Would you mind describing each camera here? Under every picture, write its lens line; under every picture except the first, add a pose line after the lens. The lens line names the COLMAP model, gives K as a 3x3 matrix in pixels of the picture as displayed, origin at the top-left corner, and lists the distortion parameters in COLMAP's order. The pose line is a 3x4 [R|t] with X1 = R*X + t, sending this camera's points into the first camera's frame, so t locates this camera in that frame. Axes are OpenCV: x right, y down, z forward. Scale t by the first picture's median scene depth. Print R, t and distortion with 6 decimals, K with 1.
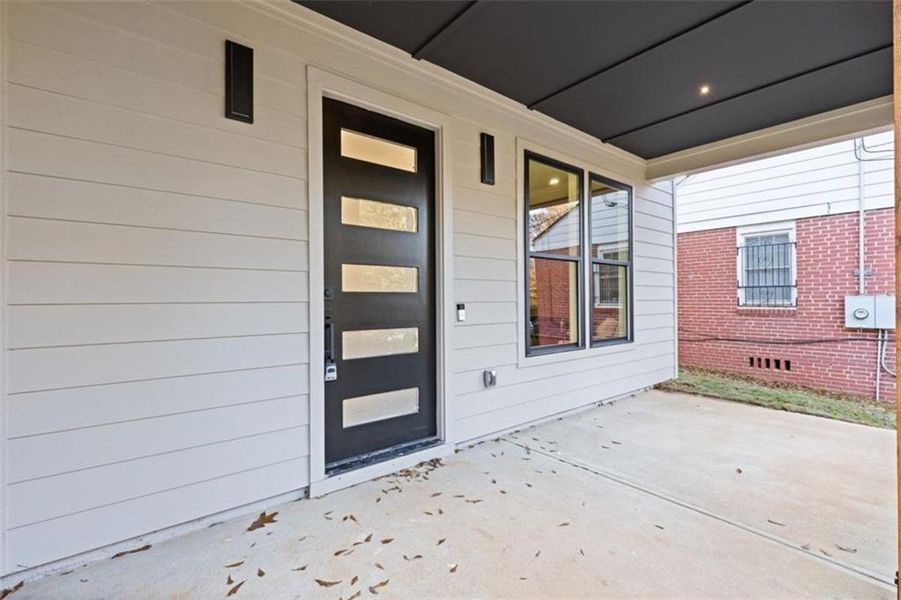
lens RADIAL K [[416.6, 0, 452.0], [0, 416.6, 301.9], [0, 0, 1]] dist [0.005434, -0.000077]
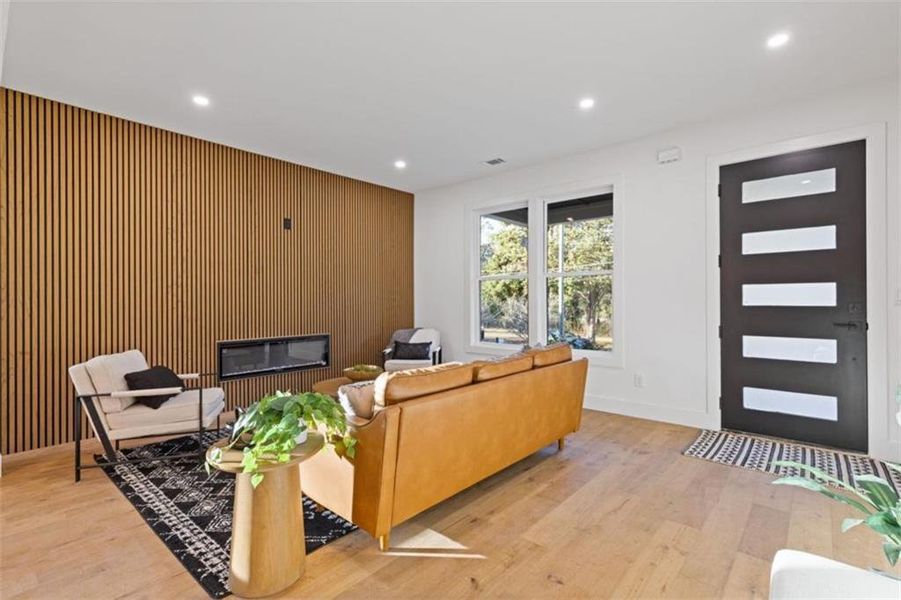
lens RADIAL K [[416.6, 0, 452.0], [0, 416.6, 301.9], [0, 0, 1]] dist [0.005434, -0.000077]
pose [[0.162836, 0.008677, -0.986615, 0.822509], [0.000459, 0.999961, 0.008870, -0.041210], [0.986653, -0.001897, 0.162826, -0.113121]]
